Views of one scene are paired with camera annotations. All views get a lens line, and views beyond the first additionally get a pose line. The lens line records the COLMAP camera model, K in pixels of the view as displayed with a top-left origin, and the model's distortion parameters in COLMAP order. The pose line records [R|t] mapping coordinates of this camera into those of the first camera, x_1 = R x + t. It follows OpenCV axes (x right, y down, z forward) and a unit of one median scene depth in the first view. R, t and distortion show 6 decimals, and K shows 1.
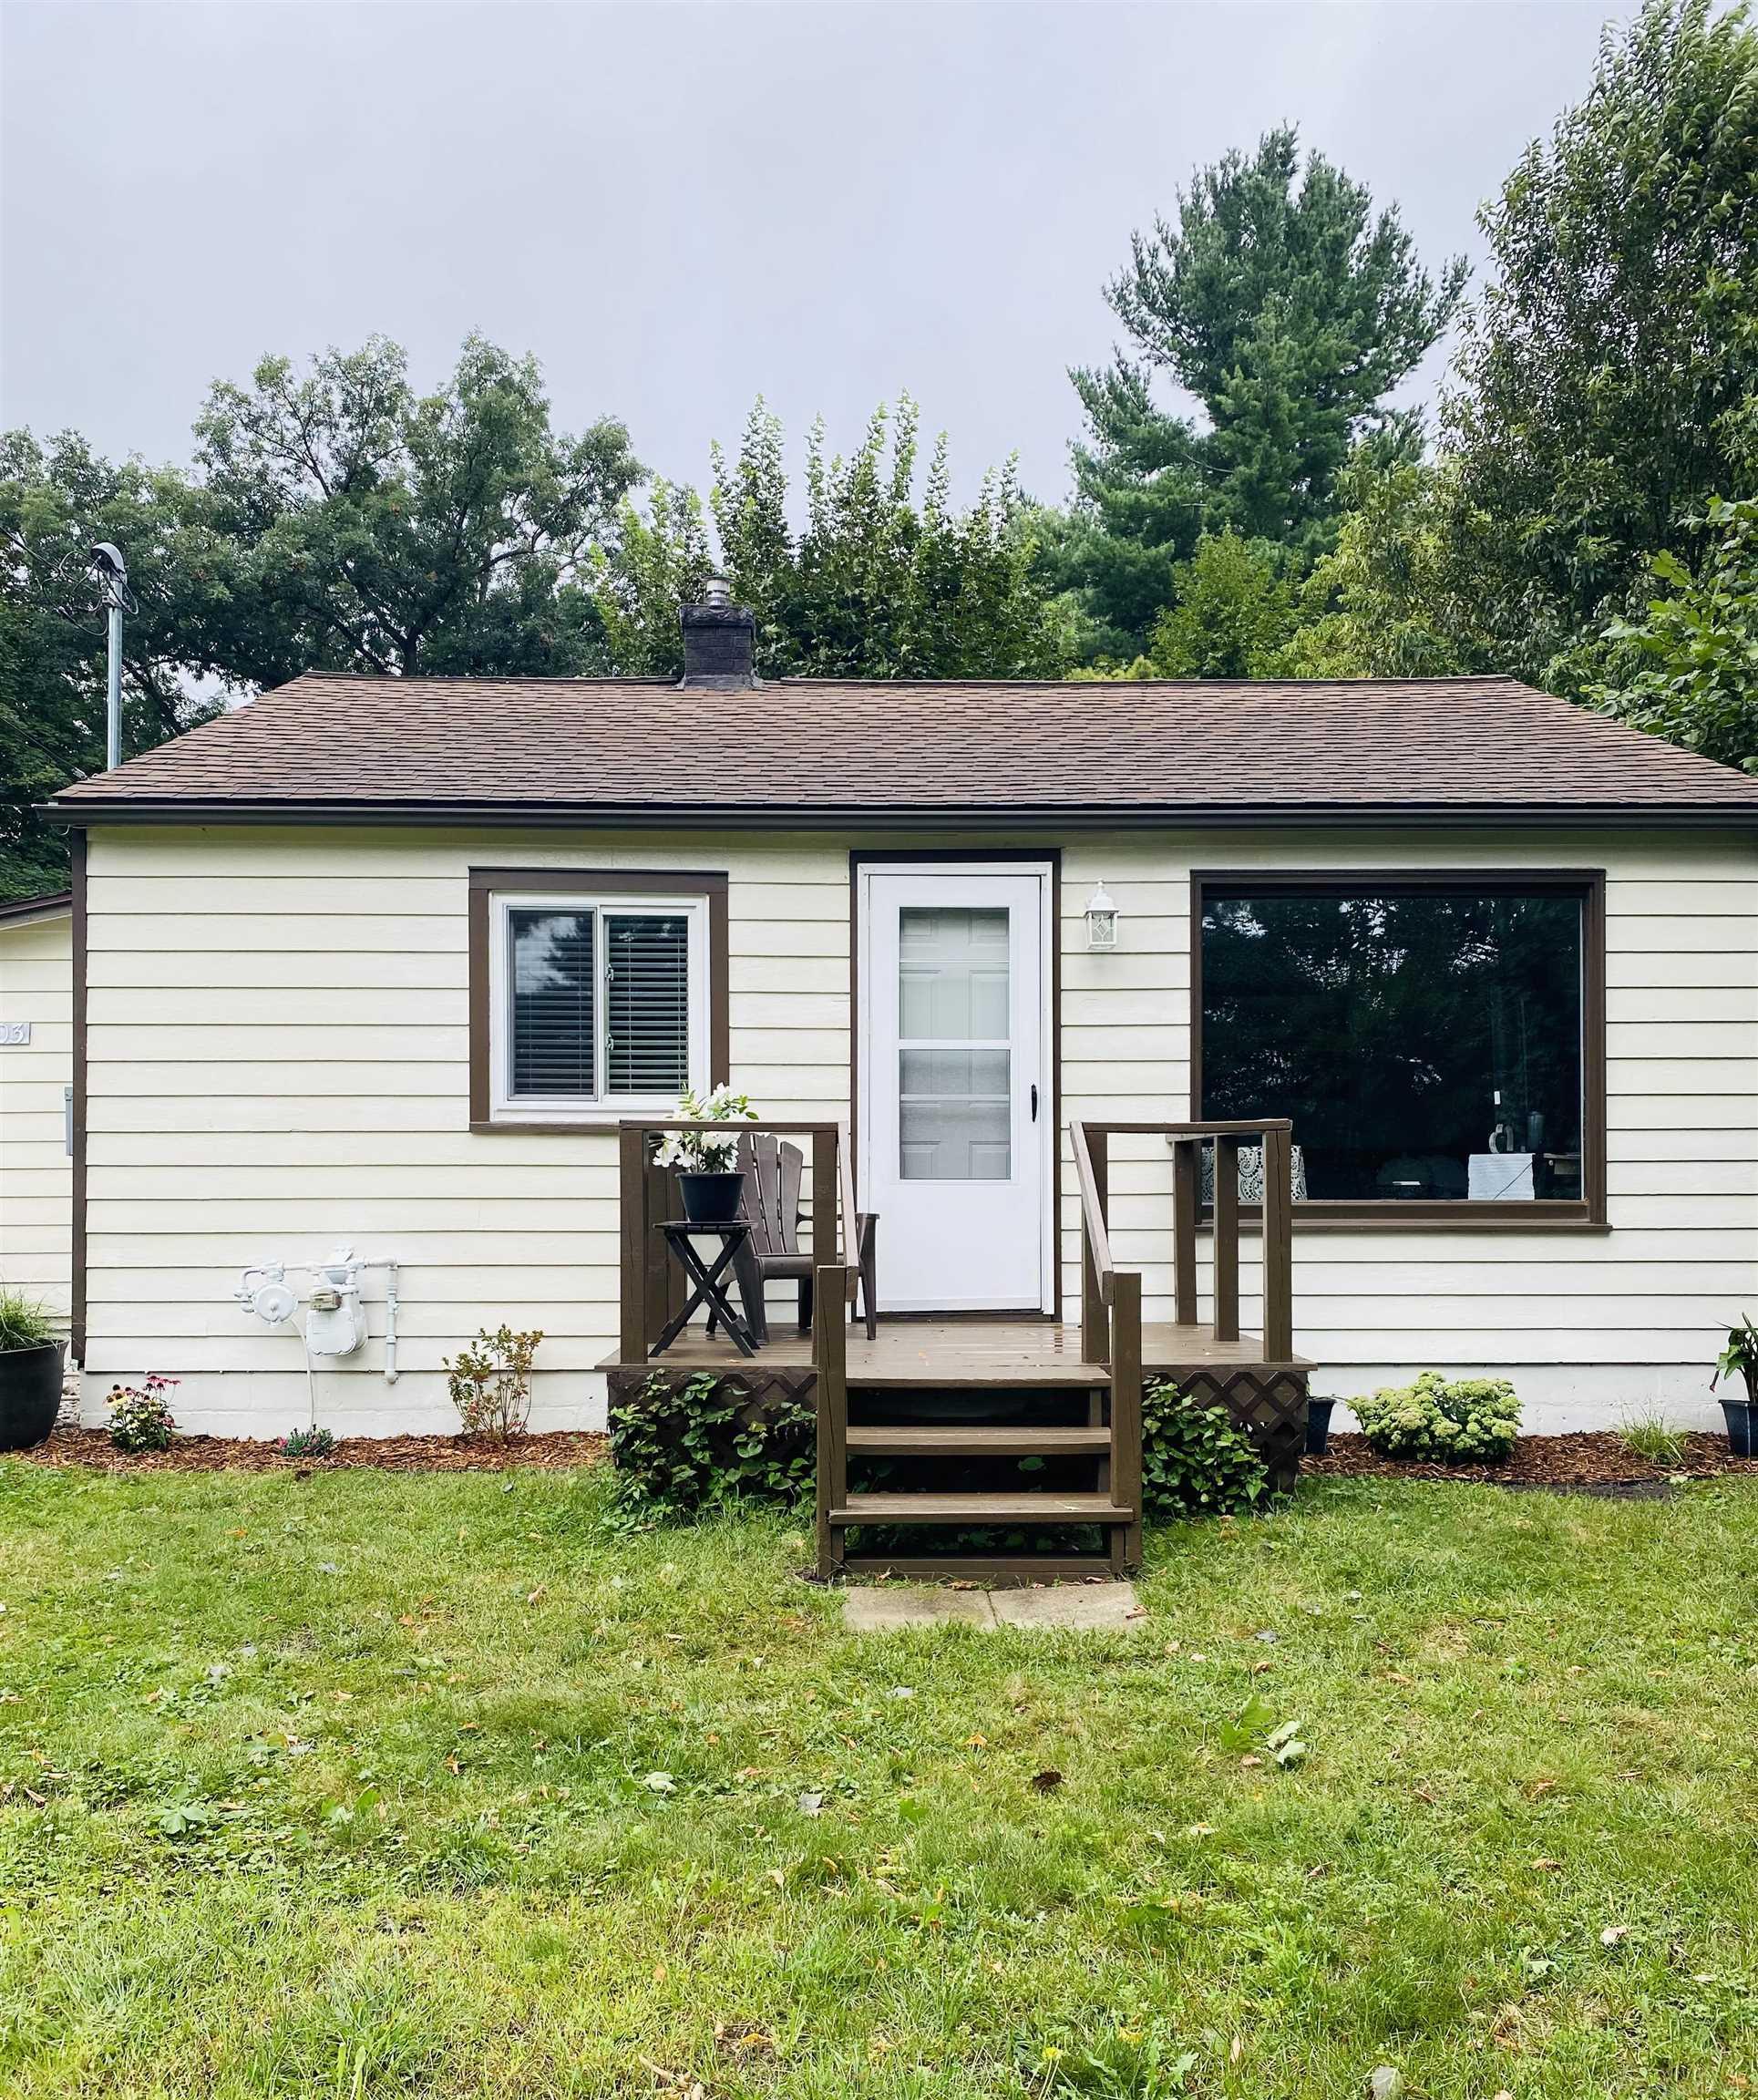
lens RADIAL K [[1766.2, 0, 879.6], [0, 1766.2, 1177.8], [0, 0, 1]] dist [0.111253, -0.109772]
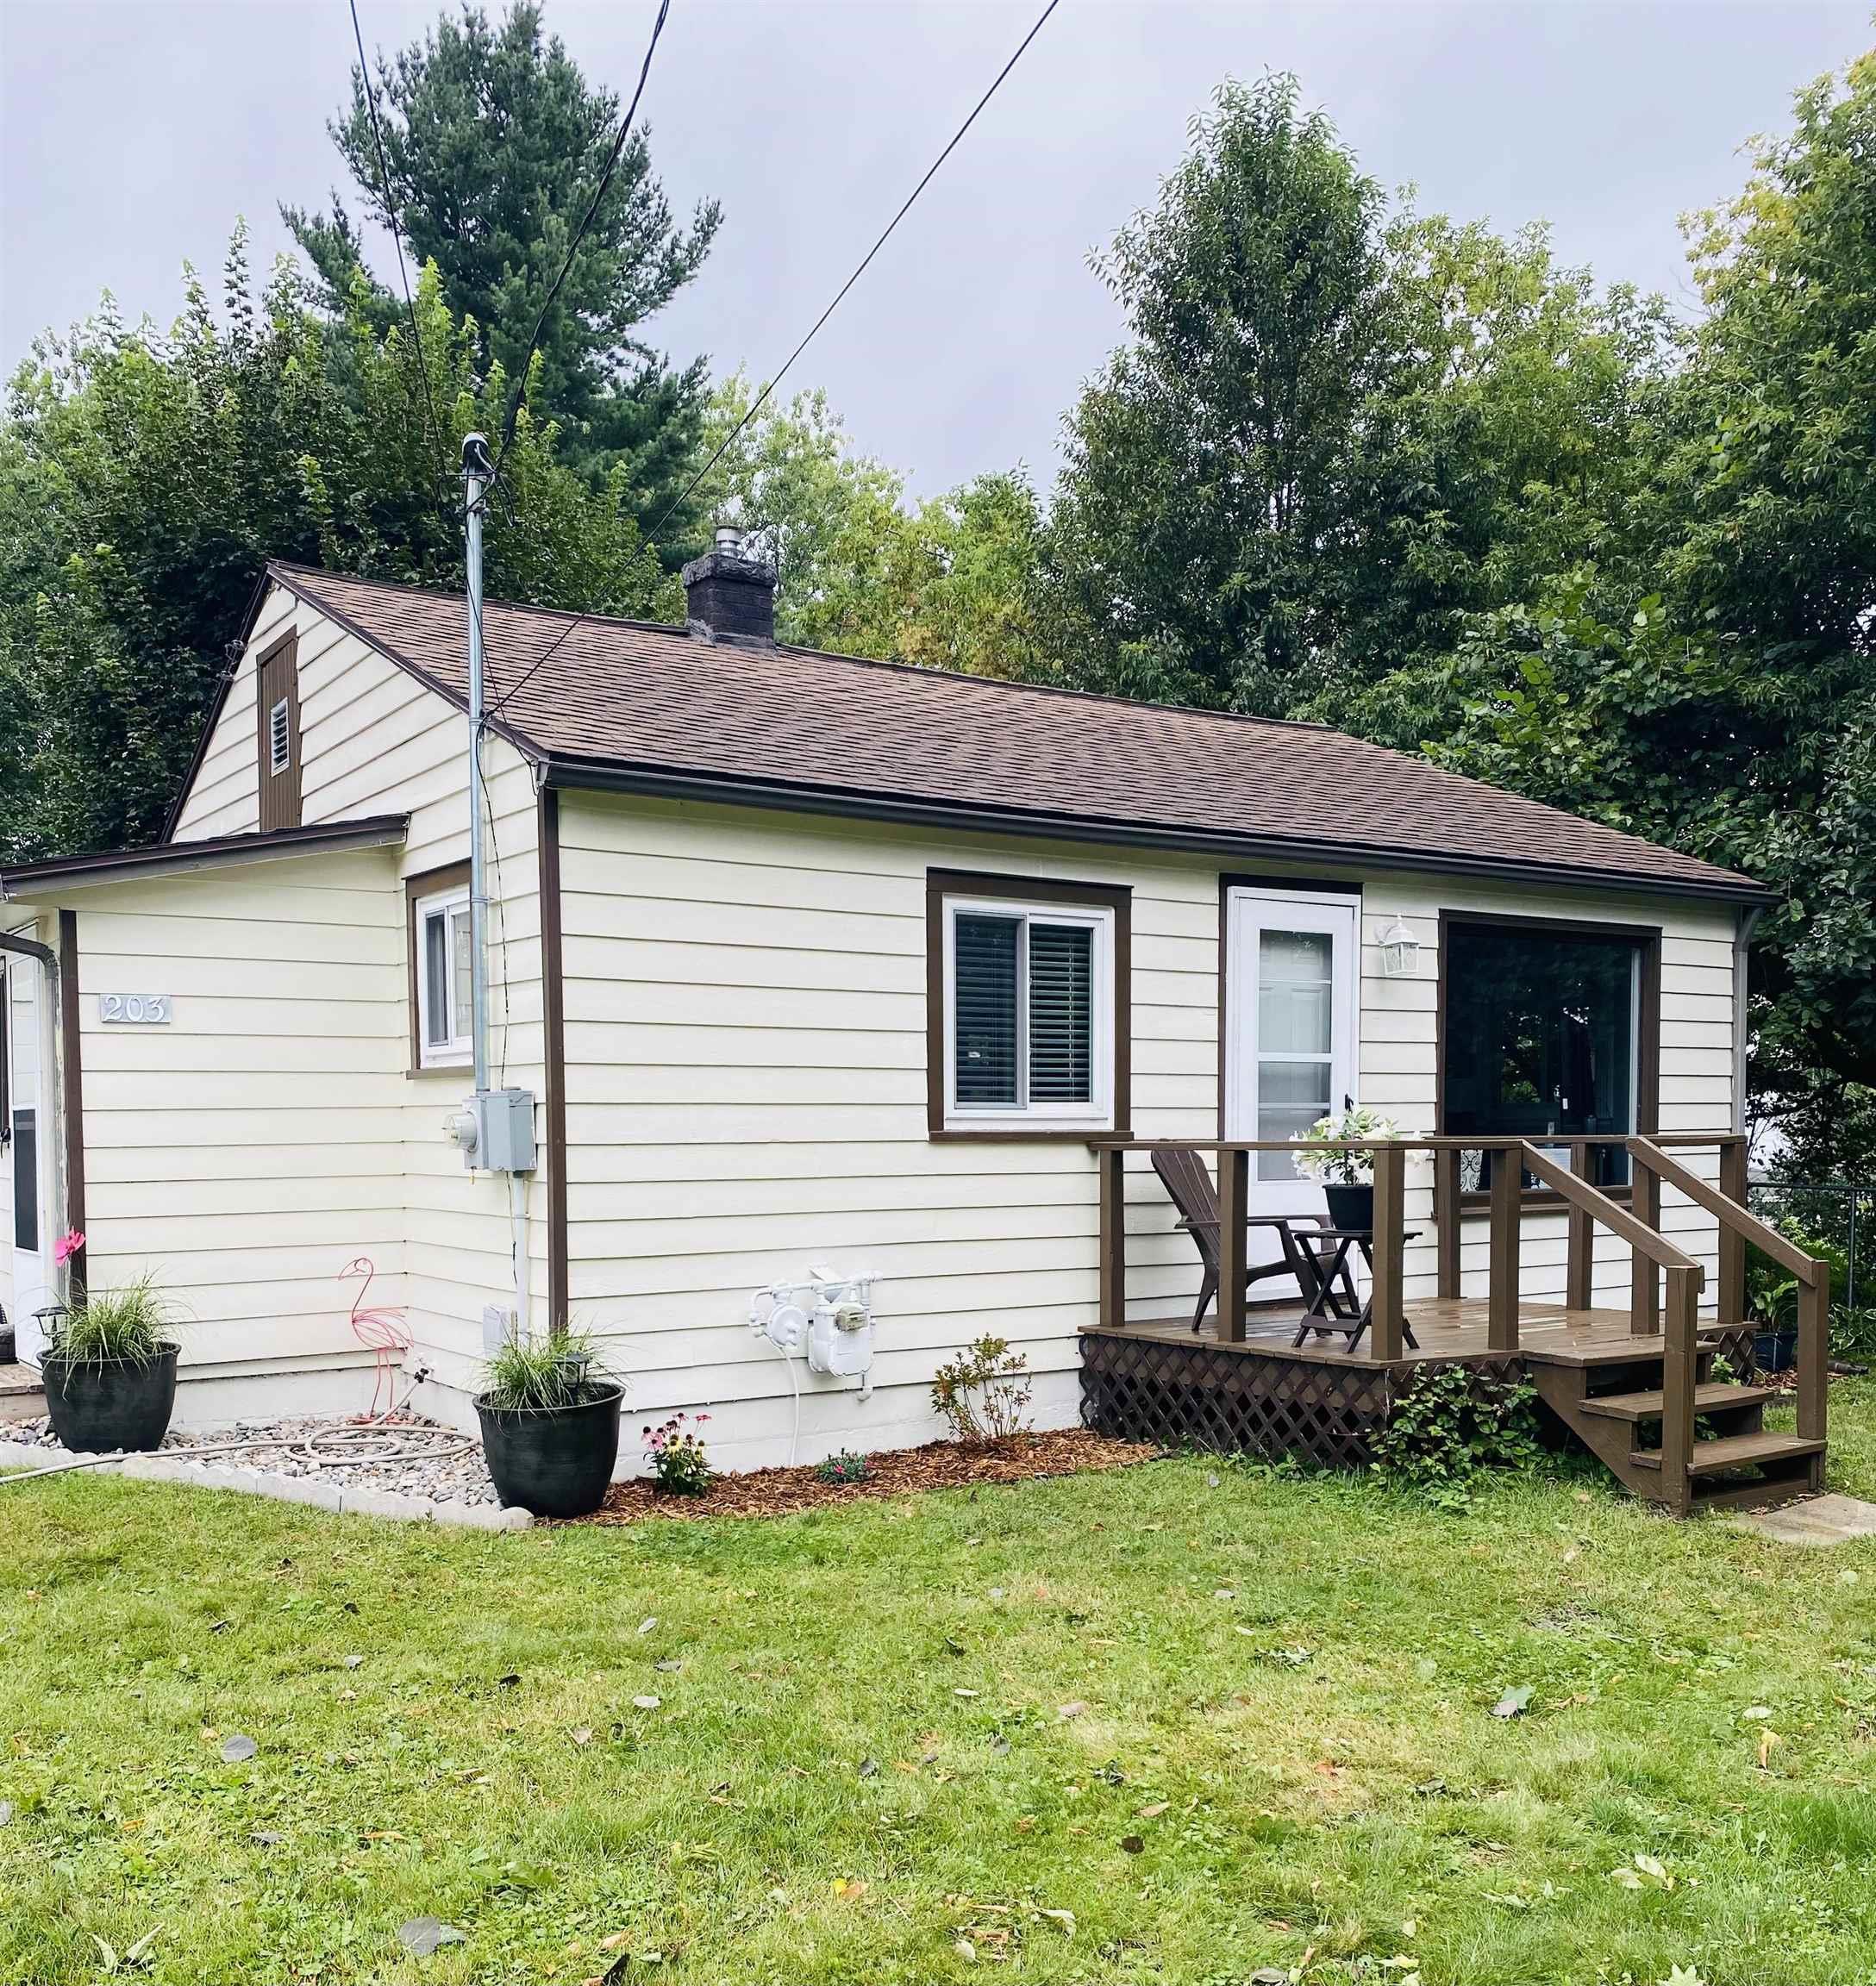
lens RADIAL K [[1901.4, 0, 937.7], [0, 1901.4, 1269.2], [0, 0, 1]] dist [0.057212, -0.031864]
pose [[0.844914, -0.044698, 0.533032, -0.784682], [0.007152, 0.997357, 0.072298, -0.031047], [-0.534855, -0.057274, 0.843001, 0.108169]]
